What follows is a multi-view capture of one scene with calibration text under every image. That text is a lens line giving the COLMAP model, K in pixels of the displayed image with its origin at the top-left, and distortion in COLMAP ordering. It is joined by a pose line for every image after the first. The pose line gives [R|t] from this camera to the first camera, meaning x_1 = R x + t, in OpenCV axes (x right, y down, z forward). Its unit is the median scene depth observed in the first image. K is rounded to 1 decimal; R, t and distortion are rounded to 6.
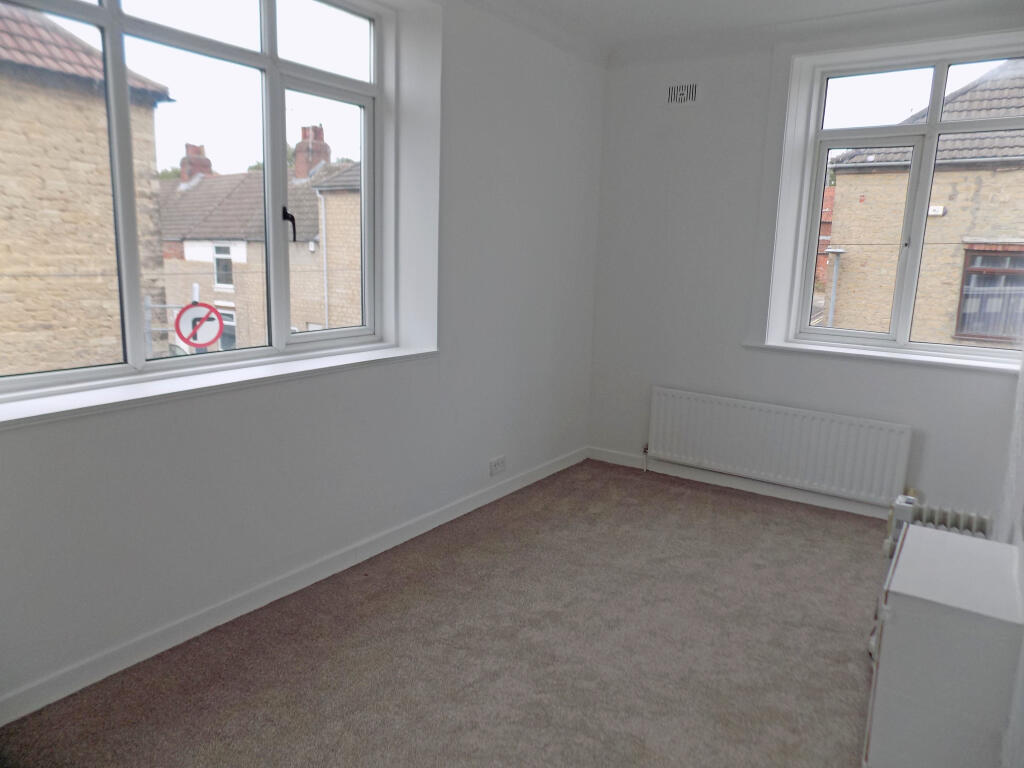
lens RADIAL K [[691.3, 0, 518.6], [0, 691.3, 383.7], [0, 0, 1]] dist [-0.071747, 0.065299]
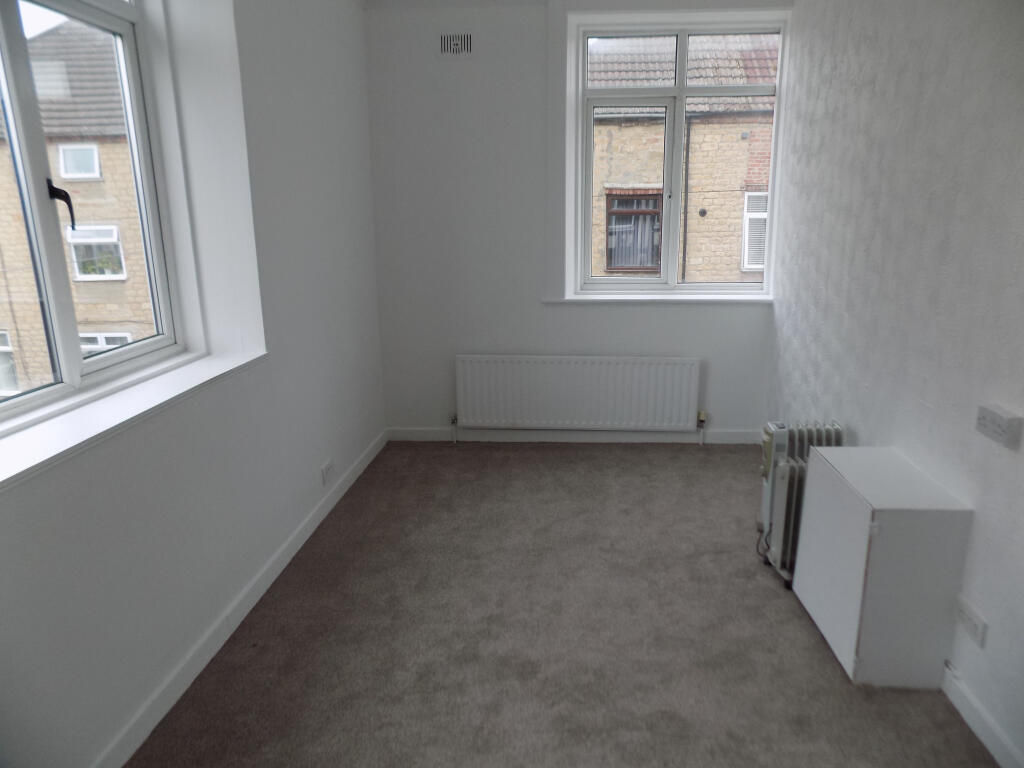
lens RADIAL K [[691.3, 0, 518.6], [0, 691.3, 383.7], [0, 0, 1]] dist [-0.071747, 0.065299]
pose [[0.863331, -0.164471, 0.477083, -0.231945], [0.132948, 0.986128, 0.099377, -0.047906], [-0.486810, -0.022368, 0.873222, 0.135275]]
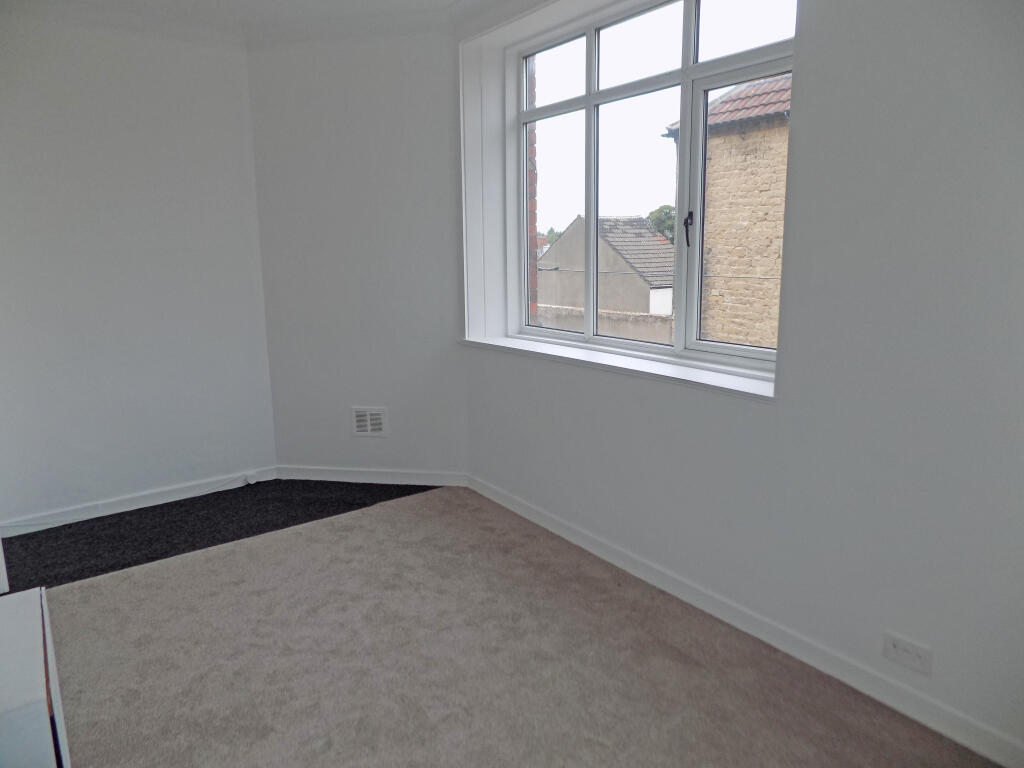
lens RADIAL K [[691.3, 0, 518.6], [0, 691.3, 383.7], [0, 0, 1]] dist [-0.071747, 0.065299]
pose [[-0.317017, 0.159562, -0.934901, 0.558617], [-0.183374, 0.956833, 0.225486, -0.154408], [0.930523, 0.242920, -0.274073, 0.859389]]
